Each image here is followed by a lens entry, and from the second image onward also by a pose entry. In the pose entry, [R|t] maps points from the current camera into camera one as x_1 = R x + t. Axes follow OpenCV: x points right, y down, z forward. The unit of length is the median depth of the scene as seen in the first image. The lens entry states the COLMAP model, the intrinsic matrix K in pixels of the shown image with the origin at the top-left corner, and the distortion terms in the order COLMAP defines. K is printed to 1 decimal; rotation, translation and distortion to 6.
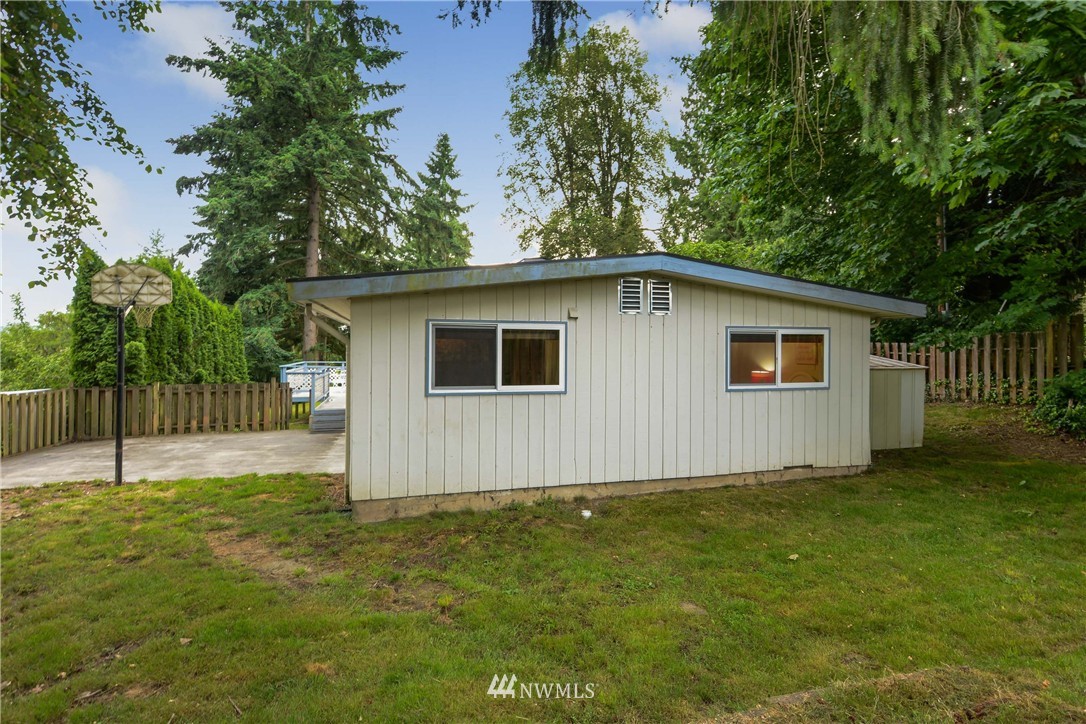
lens RADIAL K [[537.8, 0, 541.2], [0, 537.8, 358.7], [0, 0, 1]] dist [0.020501, -0.006896]
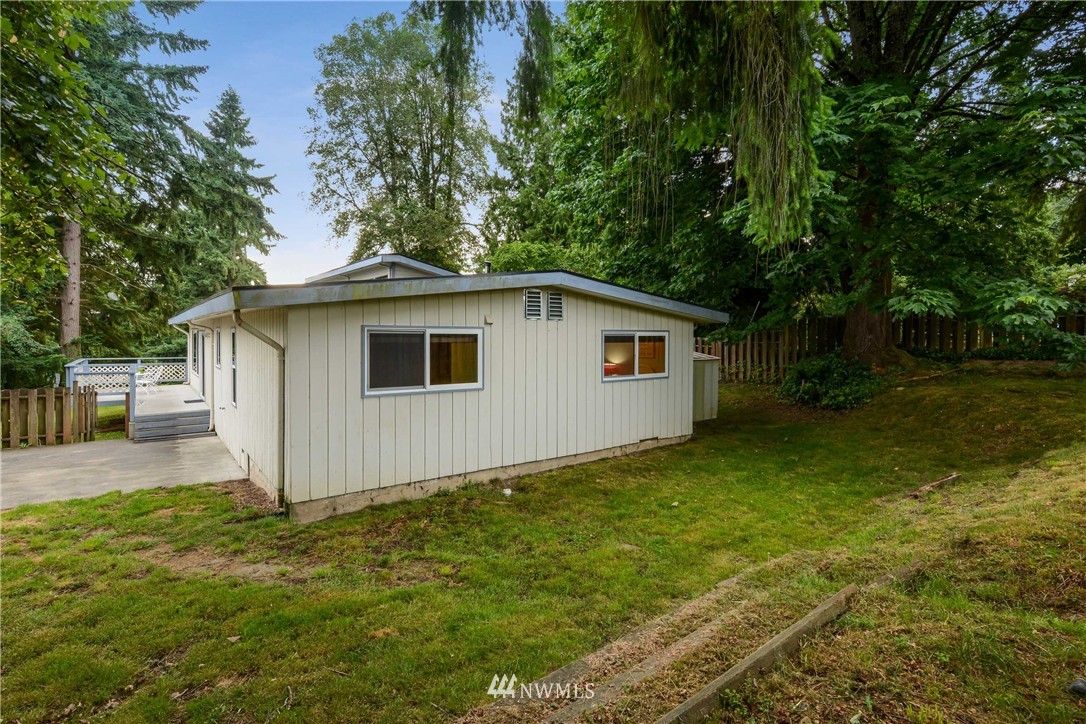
lens RADIAL K [[537.8, 0, 541.4], [0, 537.8, 358.9], [0, 0, 1]] dist [0.020501, -0.006896]
pose [[0.933464, -0.017105, 0.358264, -0.225148], [0.008476, 0.999635, 0.025641, -0.026587], [-0.358572, -0.020899, 0.933268, -0.098714]]
